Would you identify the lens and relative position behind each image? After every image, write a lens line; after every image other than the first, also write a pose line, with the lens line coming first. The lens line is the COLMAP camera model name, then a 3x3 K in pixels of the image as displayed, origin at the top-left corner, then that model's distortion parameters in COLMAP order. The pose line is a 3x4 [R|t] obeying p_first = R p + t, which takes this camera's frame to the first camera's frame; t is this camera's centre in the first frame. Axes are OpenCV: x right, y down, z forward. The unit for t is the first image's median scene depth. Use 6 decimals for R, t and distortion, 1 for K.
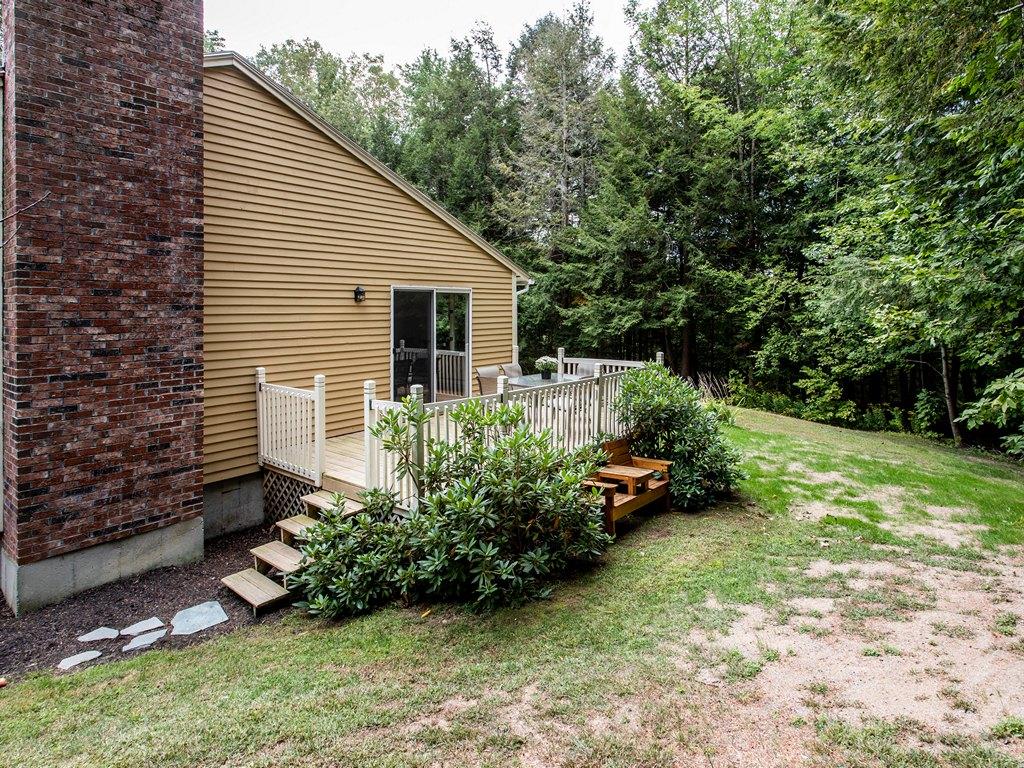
lens RADIAL K [[564.0, 0, 510.5], [0, 564.0, 384.5], [0, 0, 1]] dist [0.003893, 0.000691]
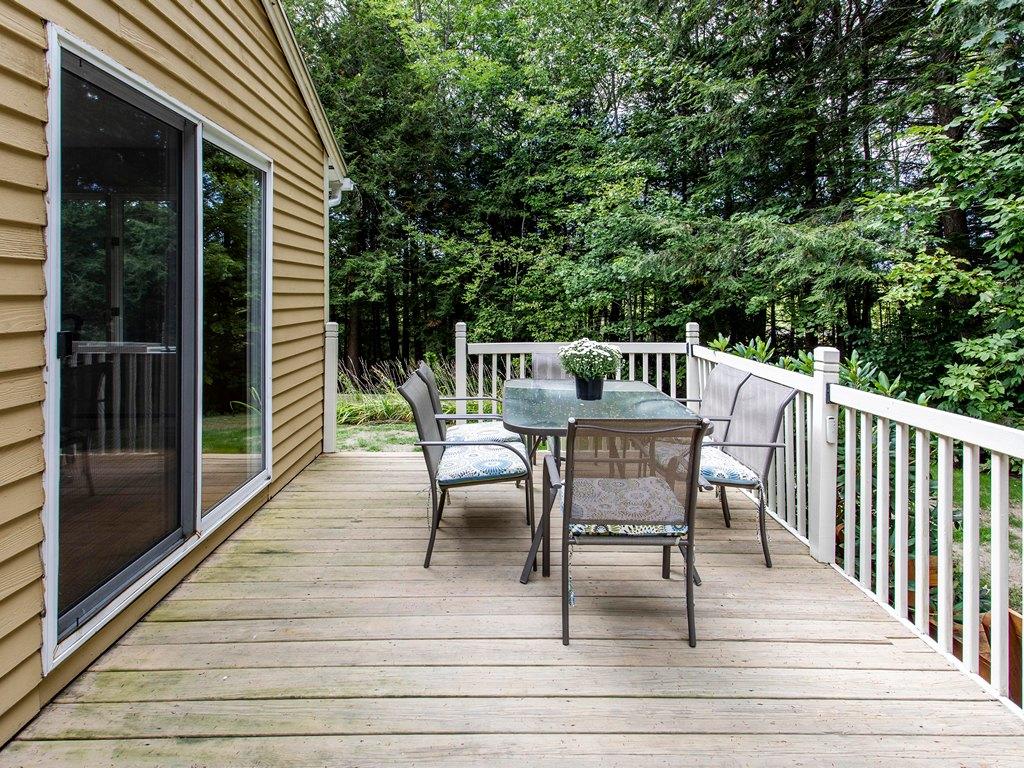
lens RADIAL K [[564.0, 0, 515.3], [0, 564.0, 382.3], [0, 0, 1]] dist [0.003893, 0.000691]
pose [[0.762140, -0.095552, 0.640323, -0.084515], [0.078917, 0.995385, 0.054606, -0.017318], [-0.642585, 0.008914, 0.766163, 0.279744]]
